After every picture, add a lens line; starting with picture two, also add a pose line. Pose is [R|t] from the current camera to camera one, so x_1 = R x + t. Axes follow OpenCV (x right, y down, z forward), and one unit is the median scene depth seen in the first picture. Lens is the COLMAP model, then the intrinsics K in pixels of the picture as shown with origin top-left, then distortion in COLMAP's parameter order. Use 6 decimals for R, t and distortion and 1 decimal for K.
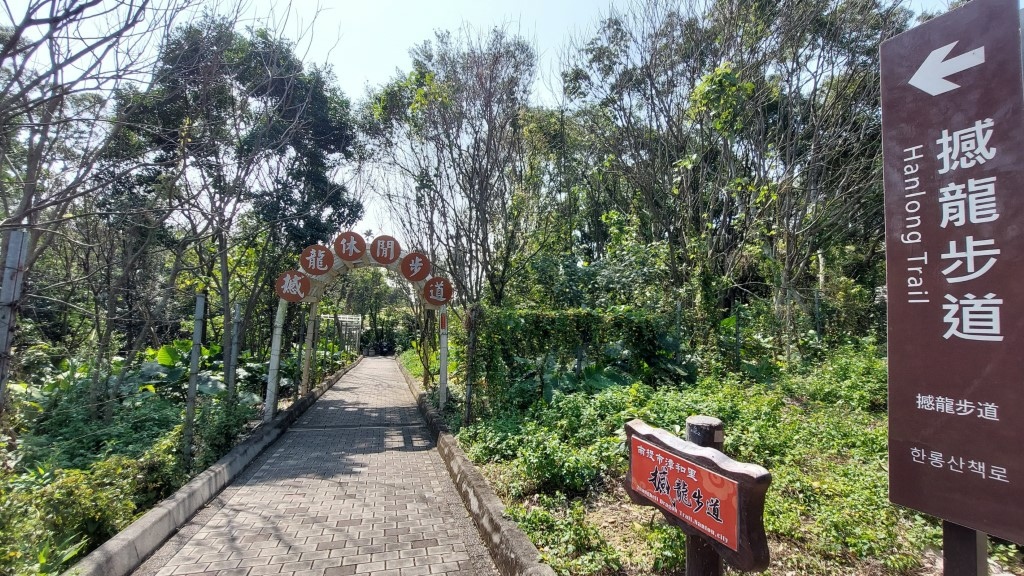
lens RADIAL K [[434.5, 0, 527.6], [0, 434.5, 281.5], [0, 0, 1]] dist [-0.025570, 0.000161]
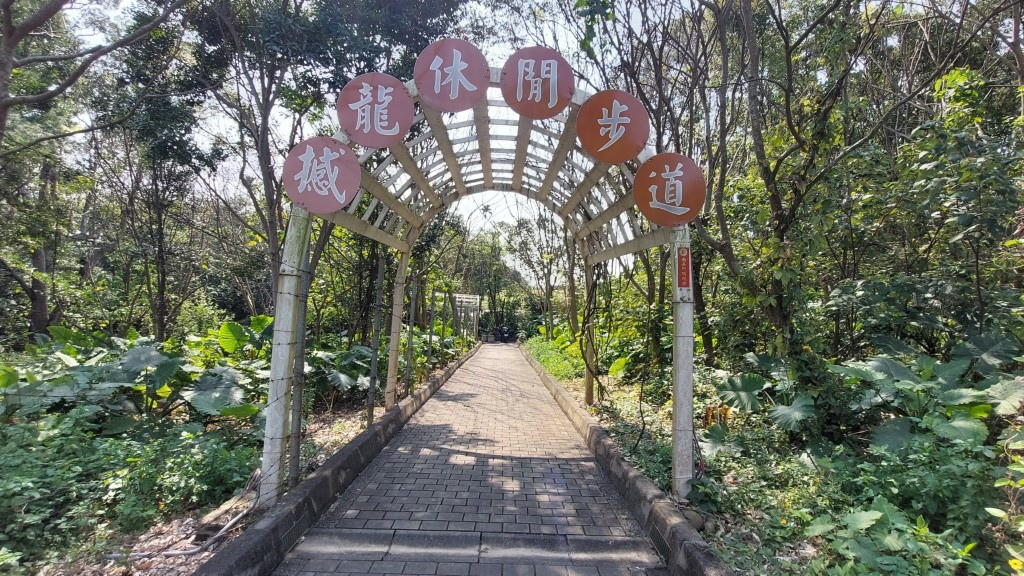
lens RADIAL K [[434.5, 0, 527.6], [0, 434.5, 281.5], [0, 0, 1]] dist [-0.025570, 0.000161]
pose [[0.967493, -0.001119, -0.252896, -0.200393], [0.008145, 0.999609, 0.026734, 0.080257], [0.252768, -0.027925, 0.967124, 0.518083]]
